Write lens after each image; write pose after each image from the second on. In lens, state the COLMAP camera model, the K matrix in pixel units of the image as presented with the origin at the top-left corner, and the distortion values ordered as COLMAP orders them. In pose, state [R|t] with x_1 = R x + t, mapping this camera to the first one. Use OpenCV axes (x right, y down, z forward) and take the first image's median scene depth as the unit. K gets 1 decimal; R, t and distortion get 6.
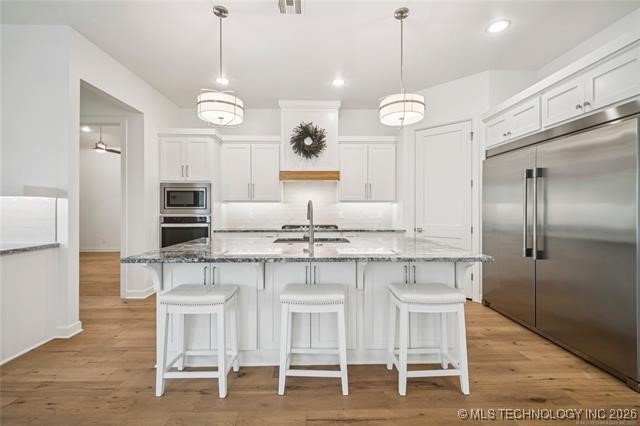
lens RADIAL K [[258.4, 0, 318.7], [0, 258.4, 223.9], [0, 0, 1]] dist [0.001789, 0.000134]
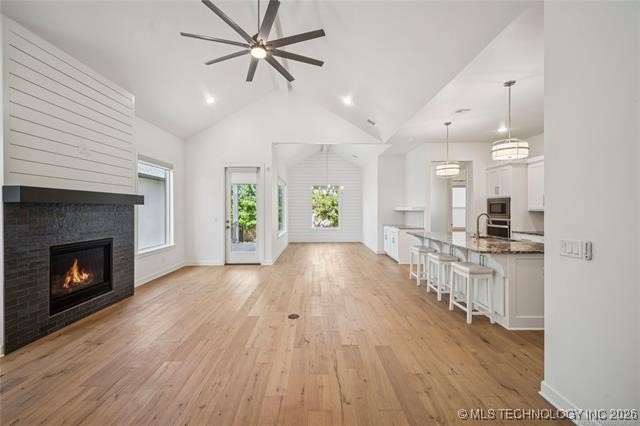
lens RADIAL K [[271.2, 0, 320.0], [0, 271.2, 213.0], [0, 0, 1]] dist [-0.001607, -0.000305]
pose [[0.022465, 0.022989, -0.999483, 1.144971], [-0.052166, 0.998401, 0.021792, -0.058342], [0.998386, 0.051649, 0.023629, -0.070547]]
